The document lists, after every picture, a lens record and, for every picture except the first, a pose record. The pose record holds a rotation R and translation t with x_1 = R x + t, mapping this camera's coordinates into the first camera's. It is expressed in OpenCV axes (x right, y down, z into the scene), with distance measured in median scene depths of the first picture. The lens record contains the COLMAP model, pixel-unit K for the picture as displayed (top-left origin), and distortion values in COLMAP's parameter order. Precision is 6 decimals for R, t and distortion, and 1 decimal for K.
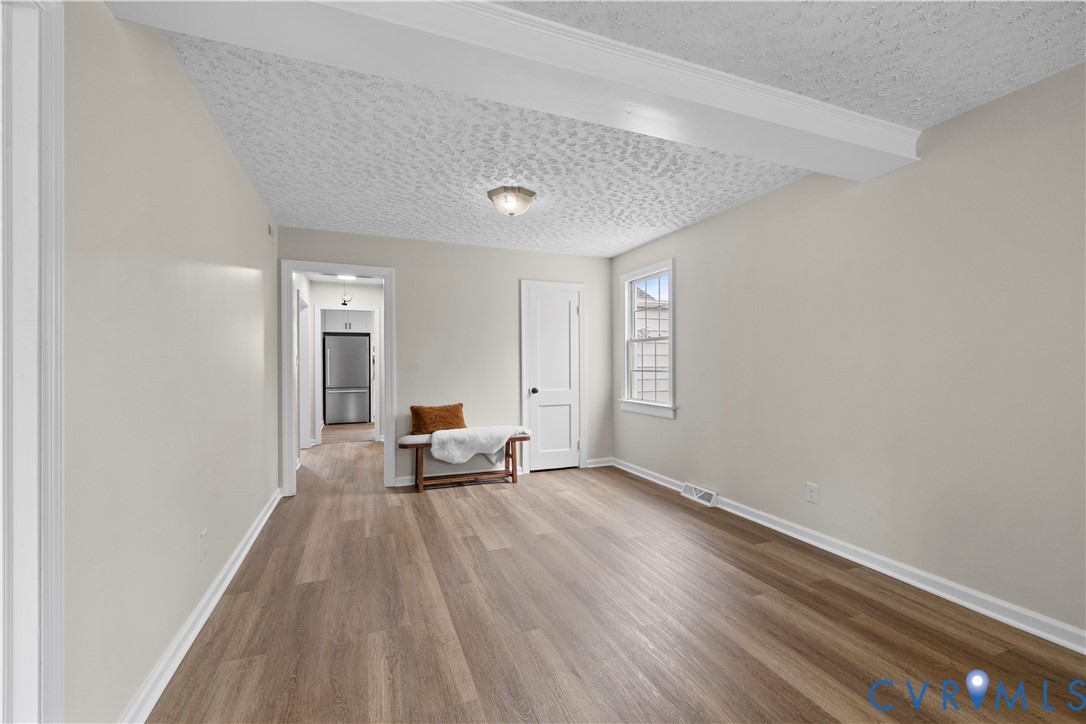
lens RADIAL K [[458.0, 0, 538.8], [0, 458.0, 359.5], [0, 0, 1]] dist [-0.001461, -0.000090]
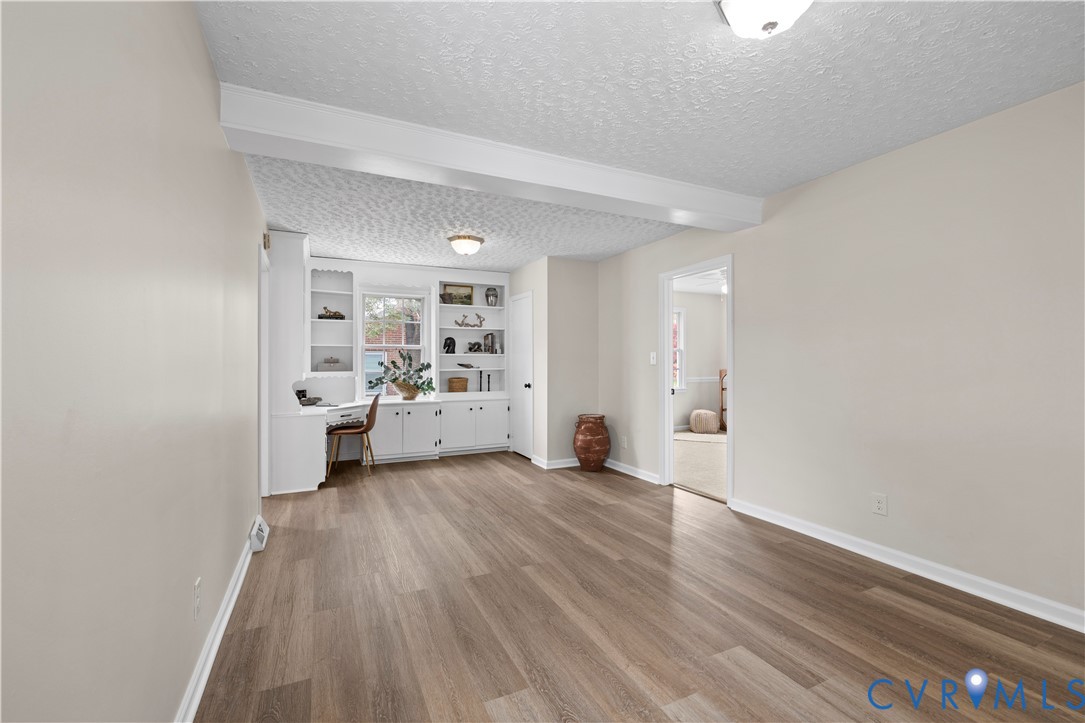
lens RADIAL K [[457.6, 0, 541.8], [0, 457.6, 361.2], [0, 0, 1]] dist [-0.001461, -0.000090]
pose [[-0.996837, 0.004742, -0.079325, 0.205947], [0.005963, 0.999867, -0.015164, 0.014499], [0.079243, -0.015589, -0.996733, 1.489729]]
